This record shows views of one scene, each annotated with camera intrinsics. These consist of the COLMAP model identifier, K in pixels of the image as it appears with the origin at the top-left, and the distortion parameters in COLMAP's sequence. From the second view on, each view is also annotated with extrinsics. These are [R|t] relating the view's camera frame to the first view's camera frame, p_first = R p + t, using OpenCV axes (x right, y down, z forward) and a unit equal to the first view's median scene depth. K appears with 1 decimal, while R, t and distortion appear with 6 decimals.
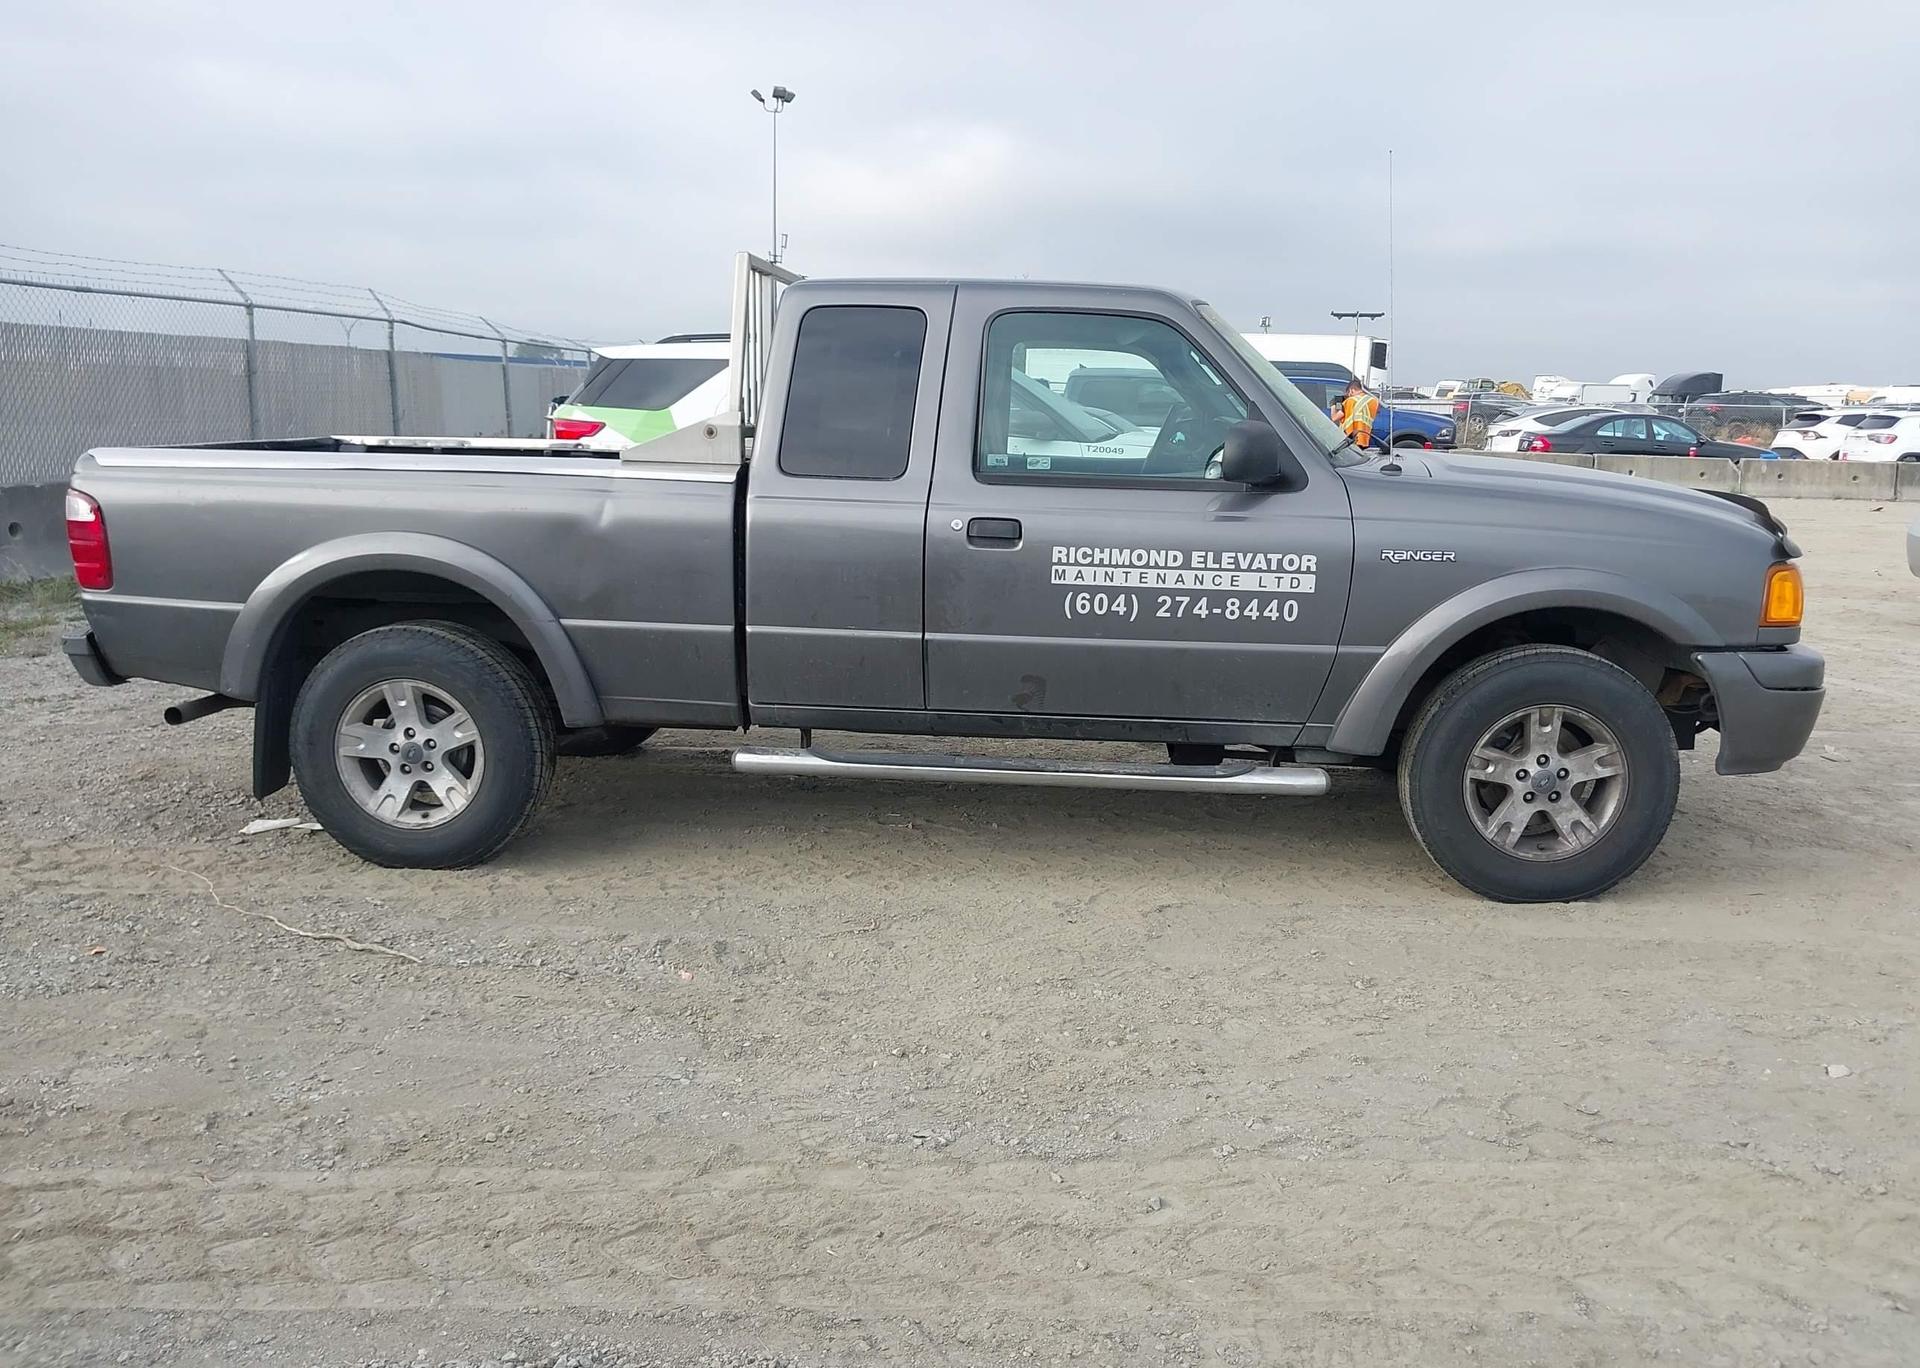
lens RADIAL K [[1472.0, 0, 975.7], [0, 1472.0, 711.7], [0, 0, 1]] dist [0.207499, -0.391019]
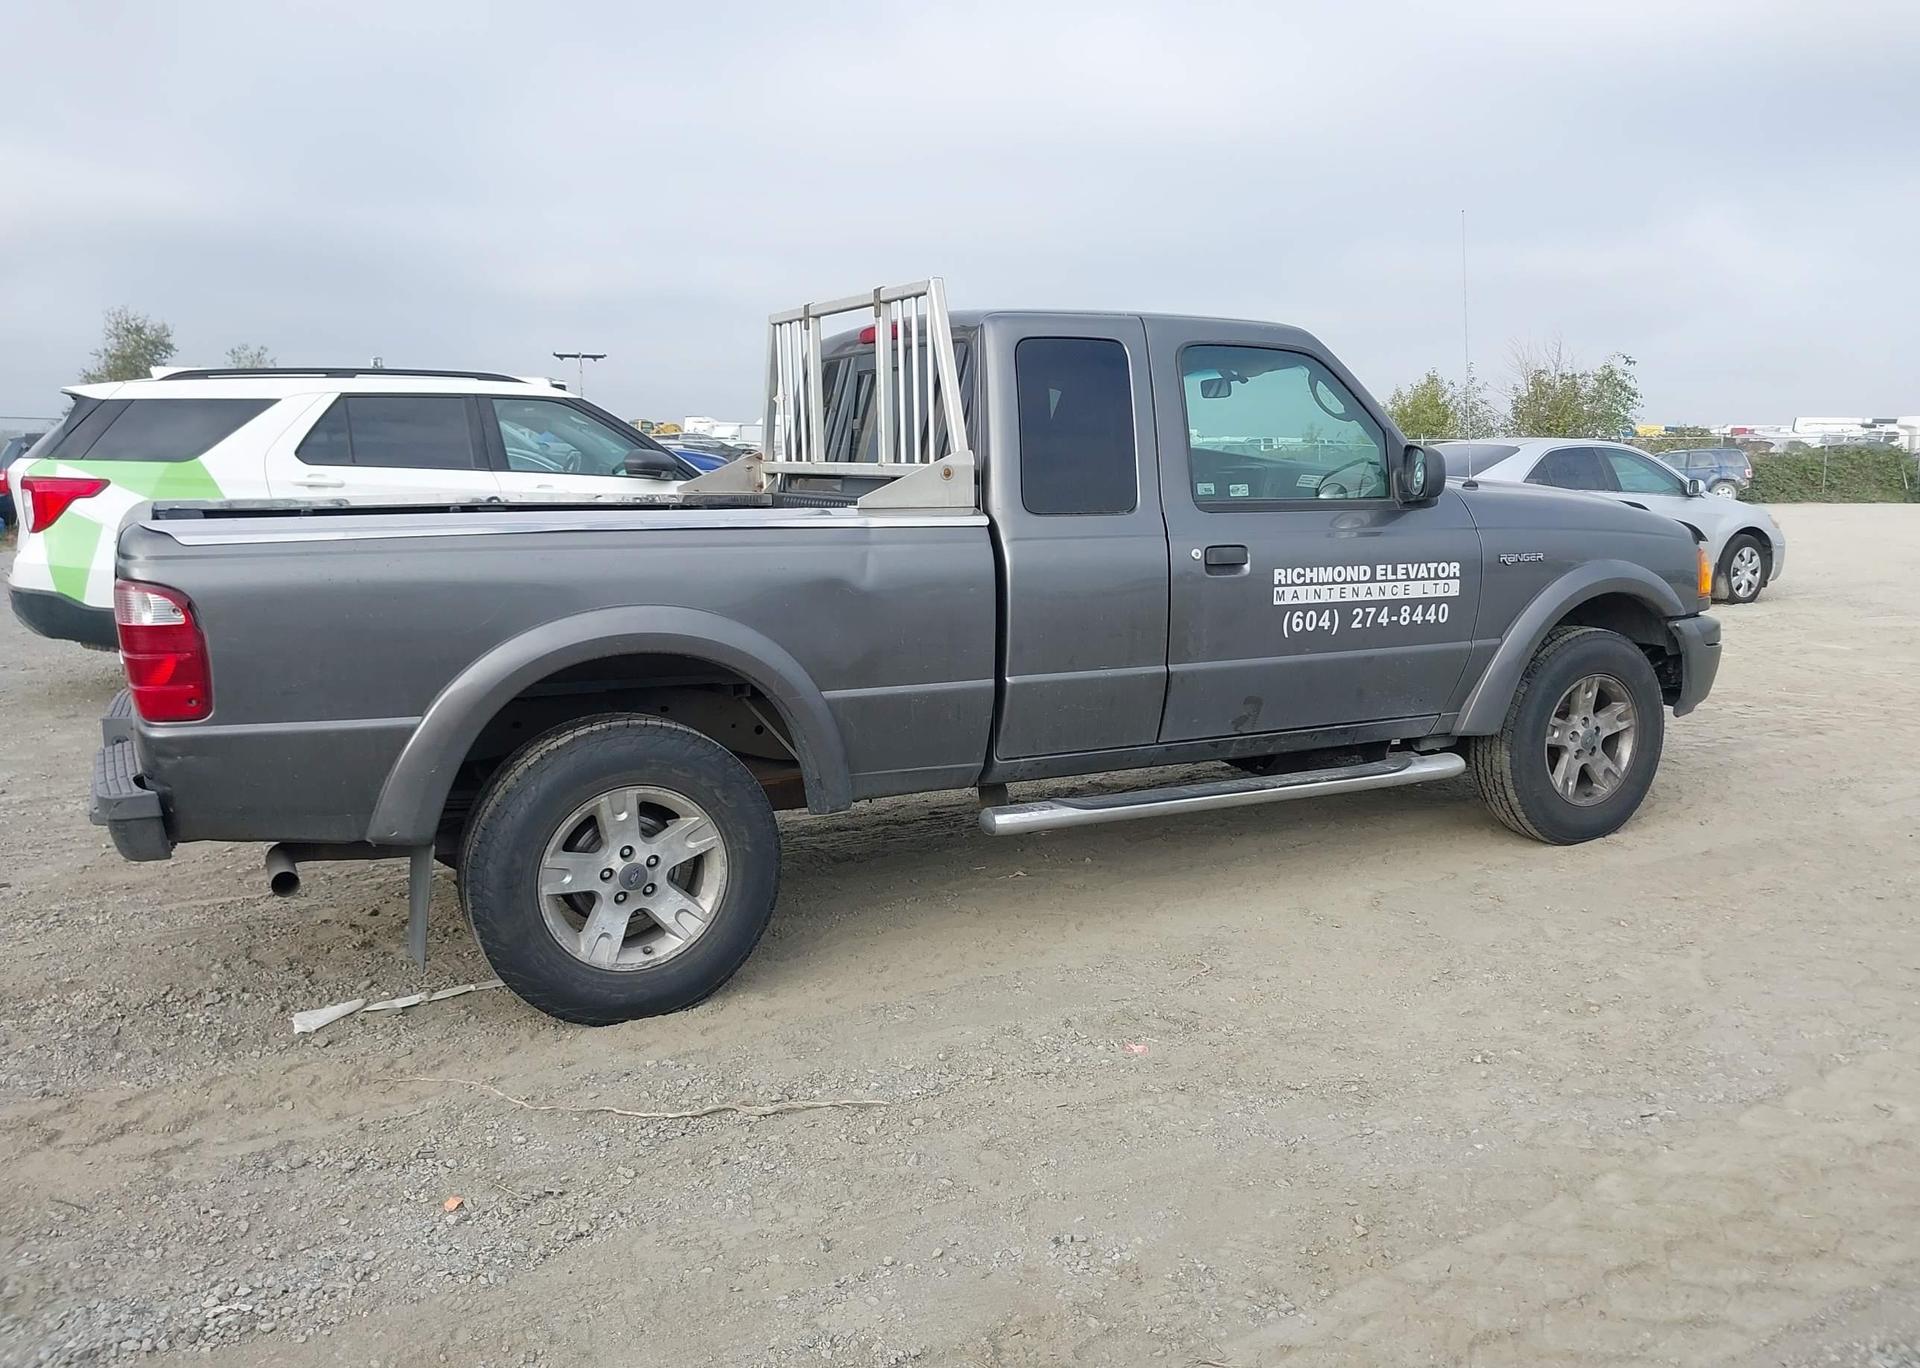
lens RADIAL K [[1491.7, 0, 1013.9], [0, 1491.7, 695.4], [0, 0, 1]] dist [0.110749, -0.201885]
pose [[0.854831, -0.107802, 0.507585, -0.640117], [0.126616, 0.991948, -0.002564, -0.044577], [-0.503221, 0.066460, 0.861598, 0.195364]]
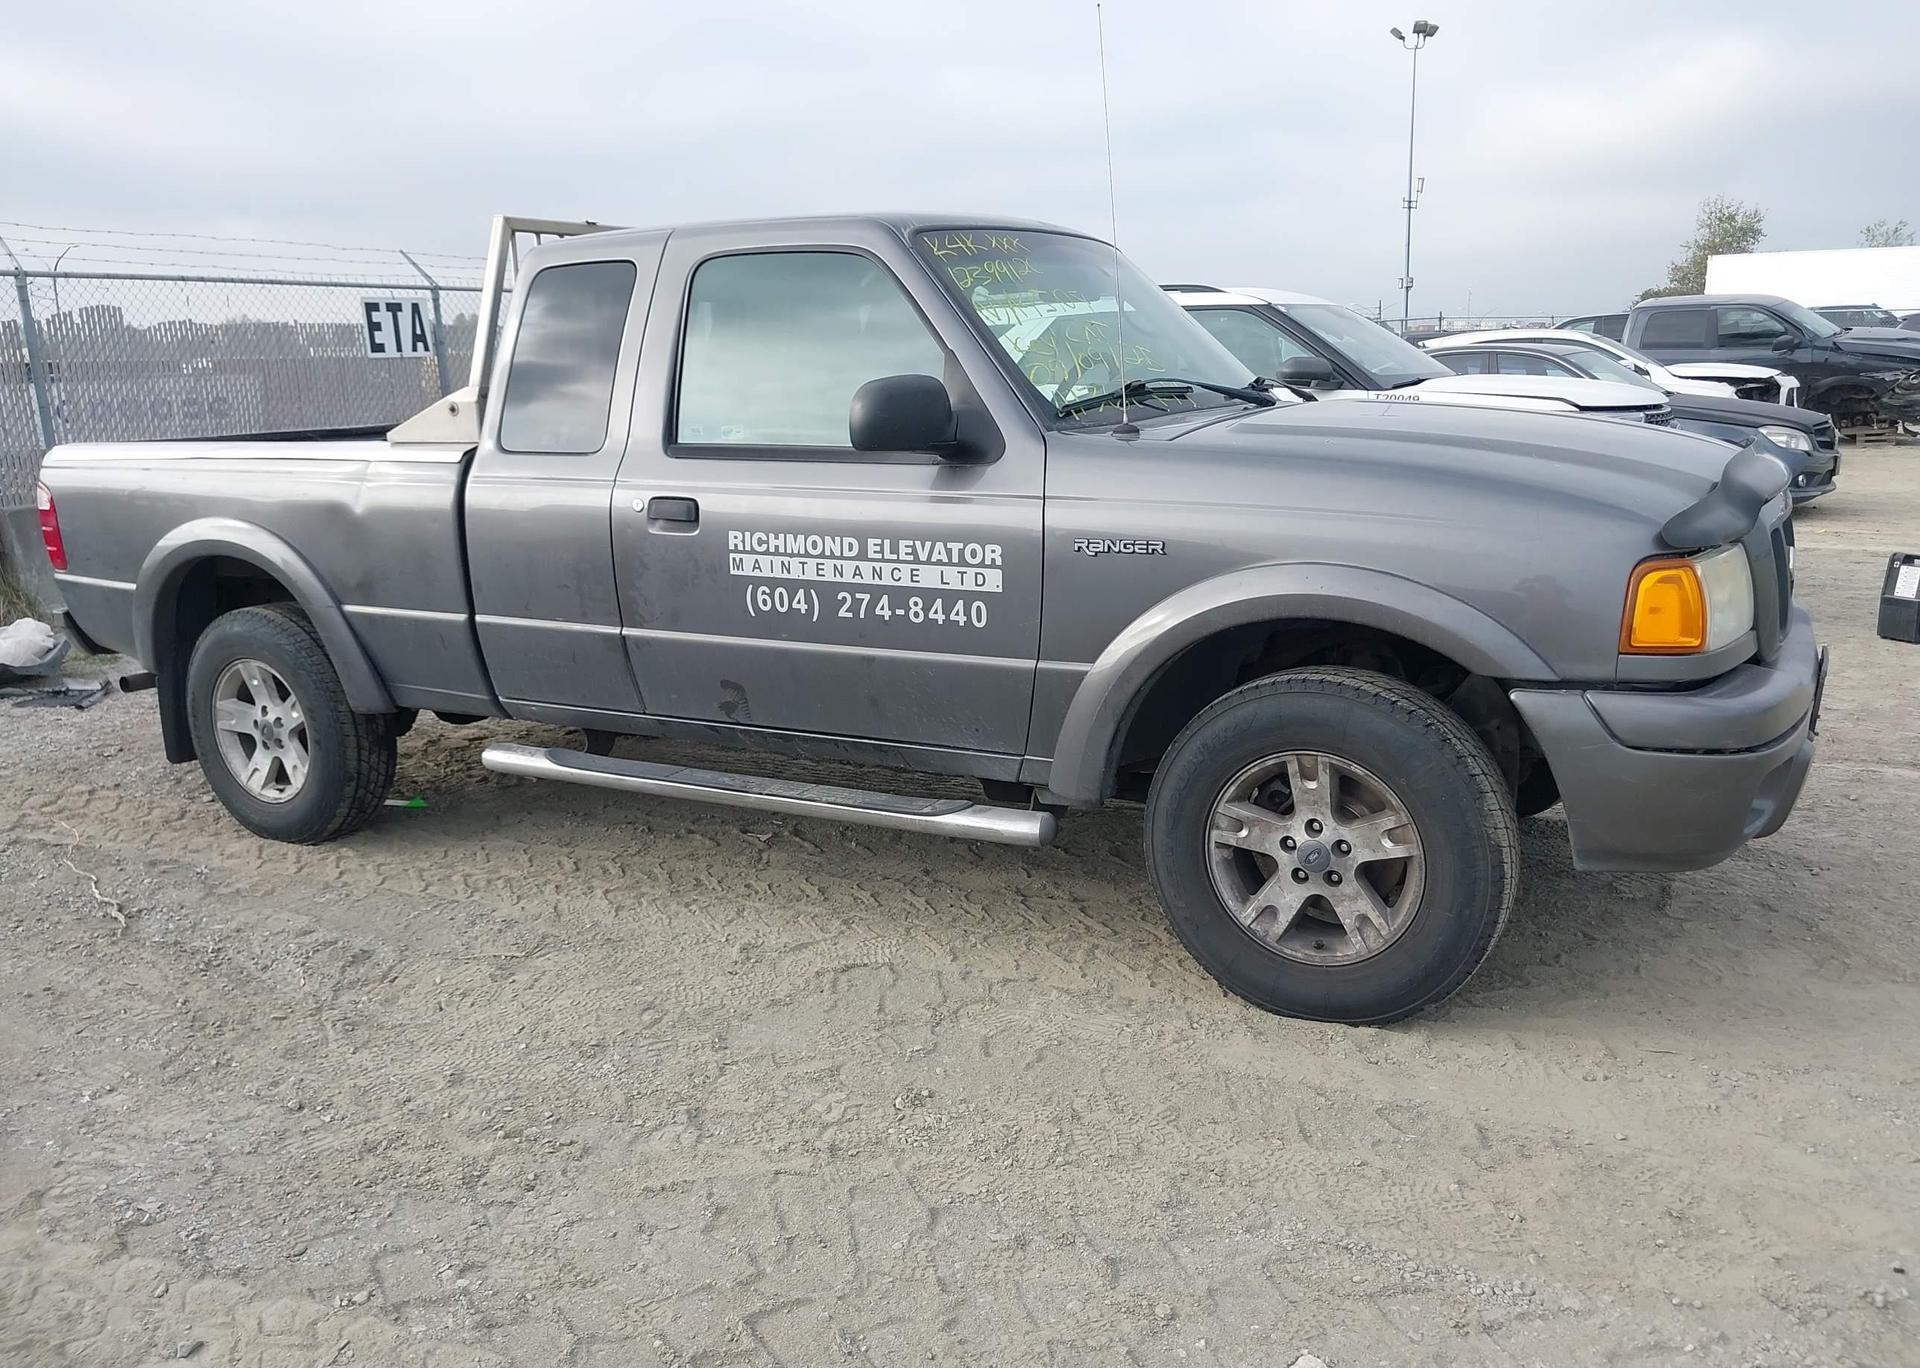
lens RADIAL K [[1491.7, 0, 1013.9], [0, 1491.7, 695.4], [0, 0, 1]] dist [0.110749, -0.201885]
pose [[0.906684, 0.046214, -0.419272, 0.563597], [-0.039713, 0.998917, 0.024226, -0.044701], [0.419938, -0.005315, 0.907537, 0.284885]]
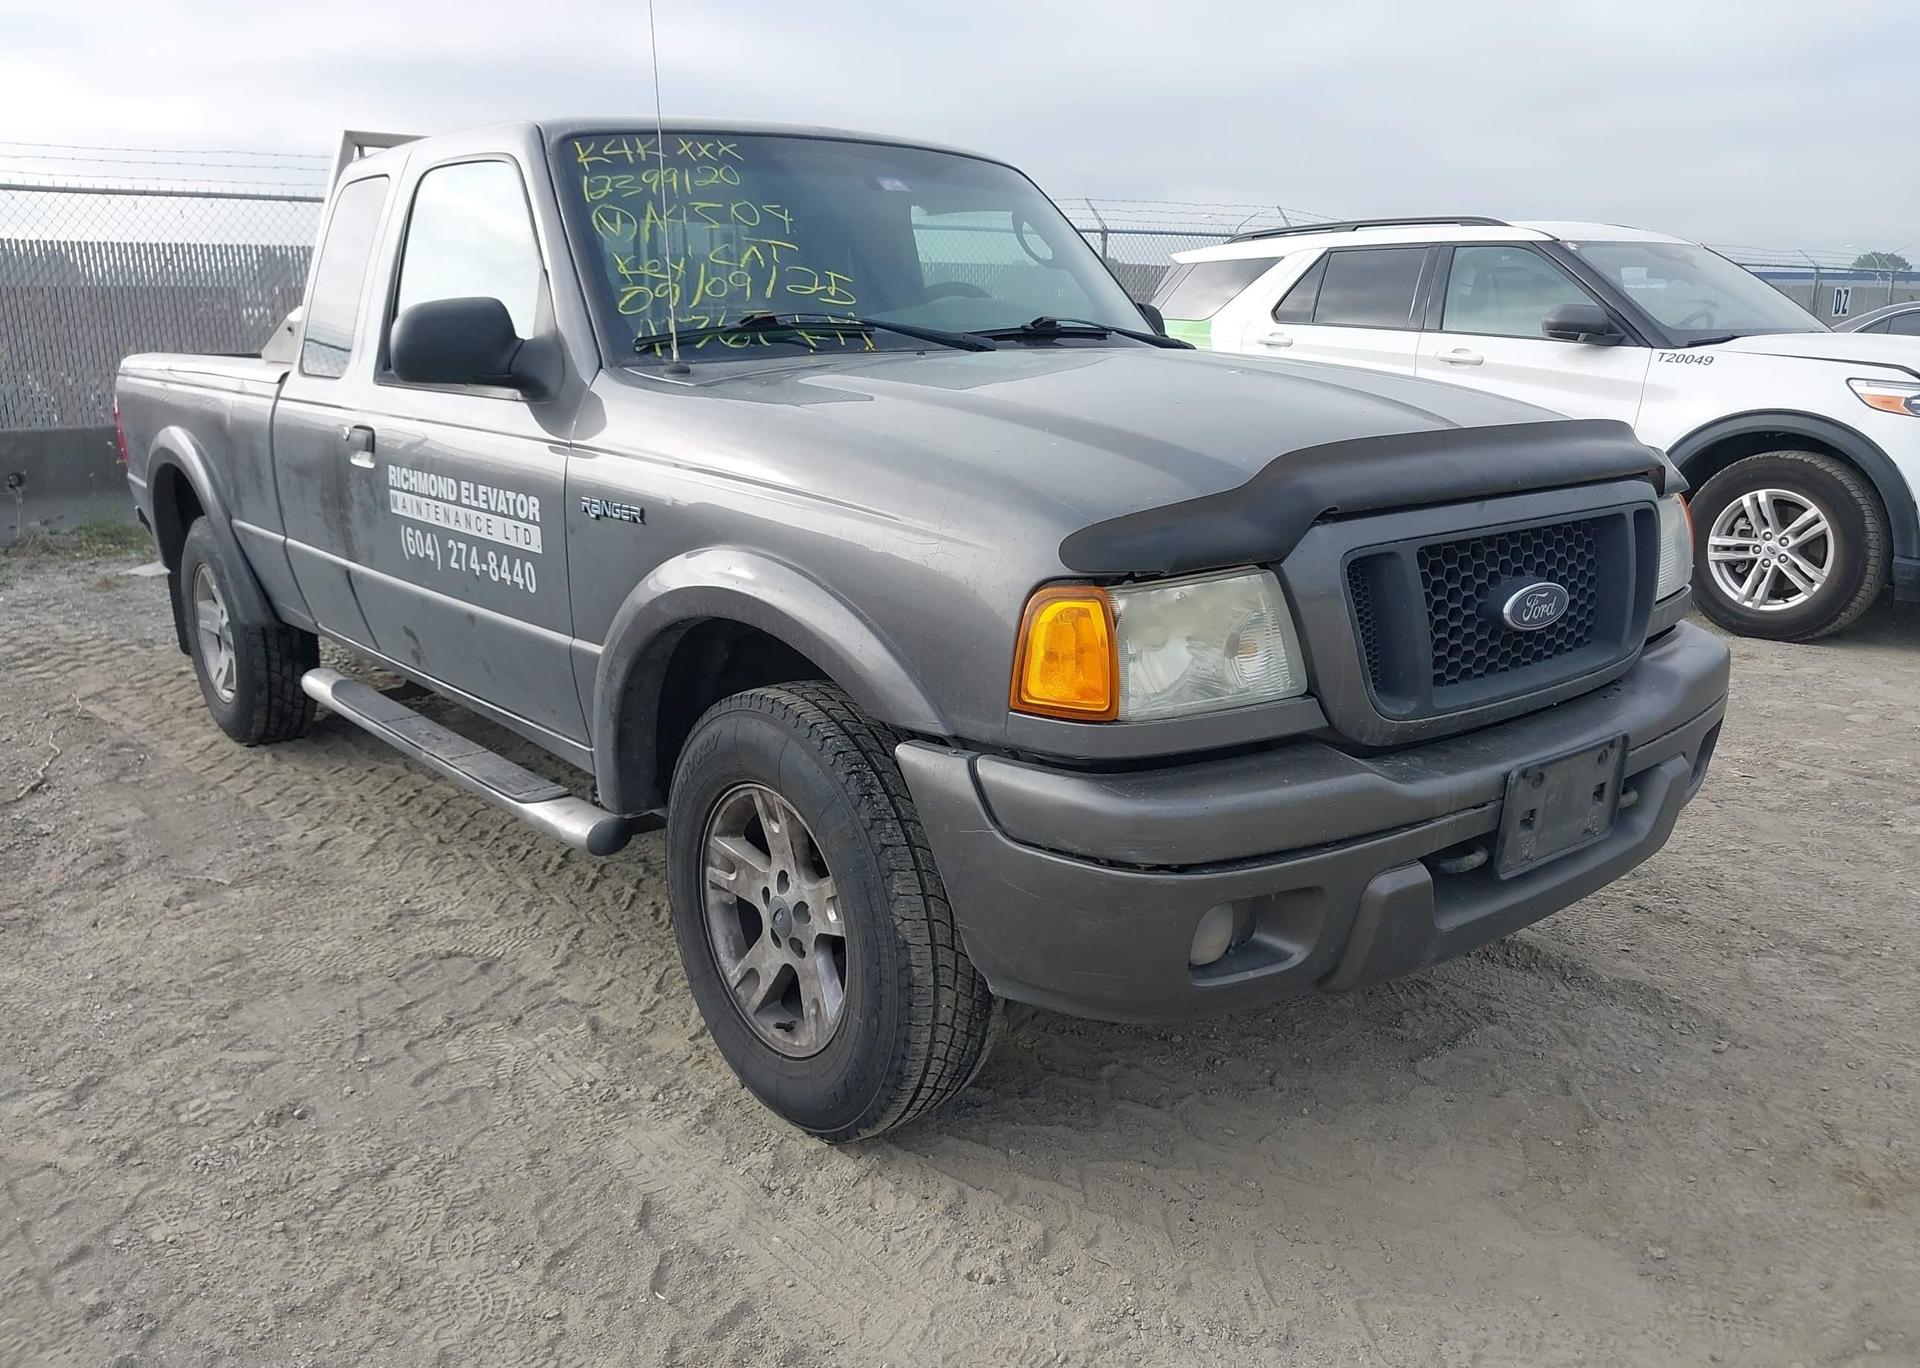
lens RADIAL K [[1491.7, 0, 1013.9], [0, 1491.7, 695.4], [0, 0, 1]] dist [0.110749, -0.201885]
pose [[0.695500, 0.151325, -0.702410, 0.858475], [-0.127450, 0.988051, 0.086667, -0.102435], [0.707132, 0.029245, 0.706476, 0.669138]]
